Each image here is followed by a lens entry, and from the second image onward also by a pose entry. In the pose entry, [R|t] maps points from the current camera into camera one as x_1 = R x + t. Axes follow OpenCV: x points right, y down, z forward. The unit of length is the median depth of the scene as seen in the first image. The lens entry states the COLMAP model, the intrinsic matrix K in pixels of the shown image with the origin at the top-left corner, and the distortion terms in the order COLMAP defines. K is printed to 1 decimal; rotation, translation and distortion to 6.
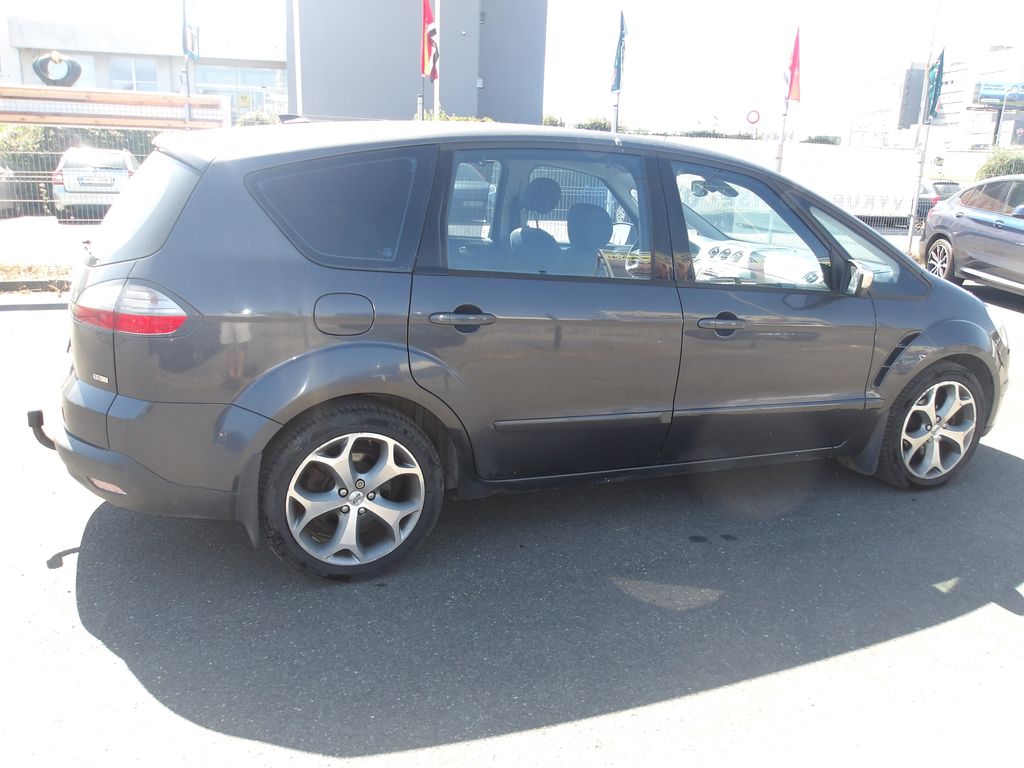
lens RADIAL K [[842.4, 0, 512.0], [0, 842.4, 384.0], [0, 0, 1]] dist [-0.000583, -0.002666]
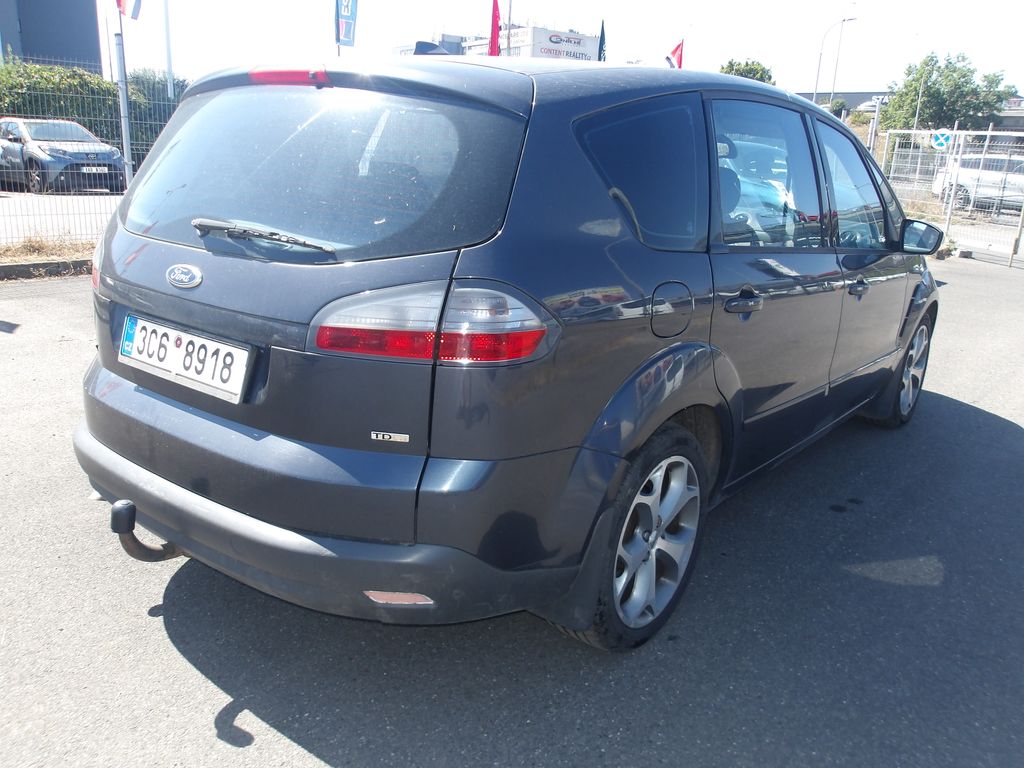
lens RADIAL K [[840.7, 0, 512.0], [0, 840.7, 384.0], [0, 0, 1]] dist [-0.012489, -0.001385]
pose [[0.883746, -0.119848, 0.452359, -0.556933], [0.101699, 0.992733, 0.064332, -0.063624], [-0.456782, -0.010849, 0.889513, 0.315196]]
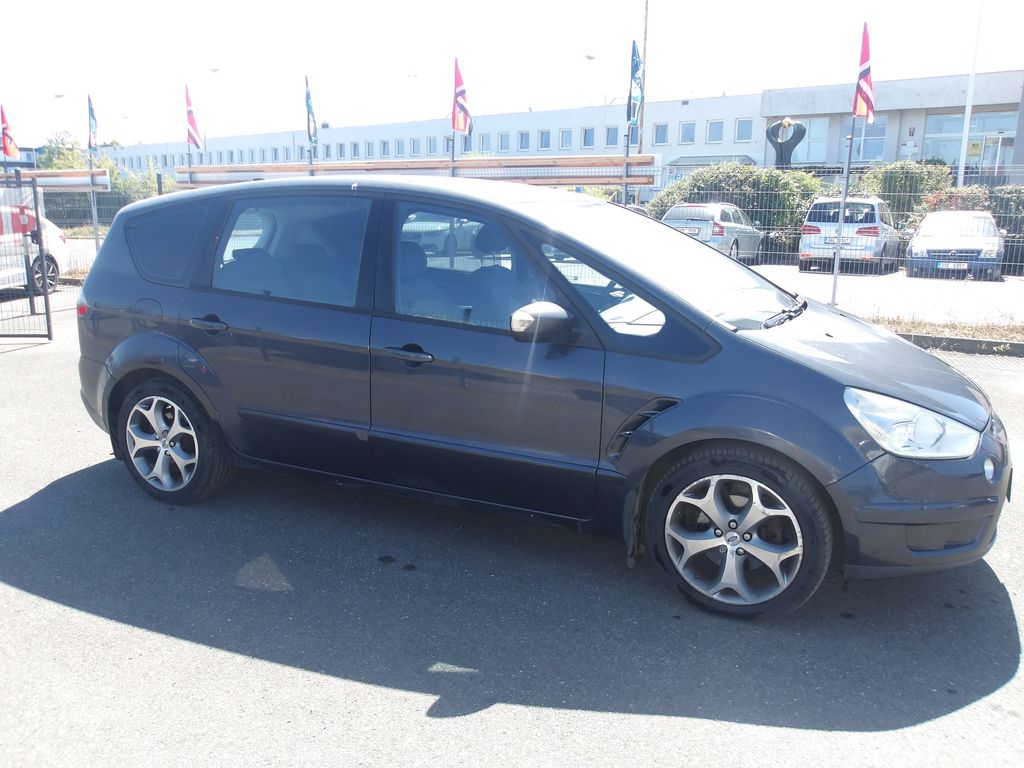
lens RADIAL K [[840.7, 0, 512.0], [0, 840.7, 384.0], [0, 0, 1]] dist [-0.012489, -0.001385]
pose [[0.674864, 0.125687, -0.727160, 1.086779], [-0.168101, 0.985665, 0.014357, -0.072762], [0.718541, 0.112548, 0.686318, 0.385821]]
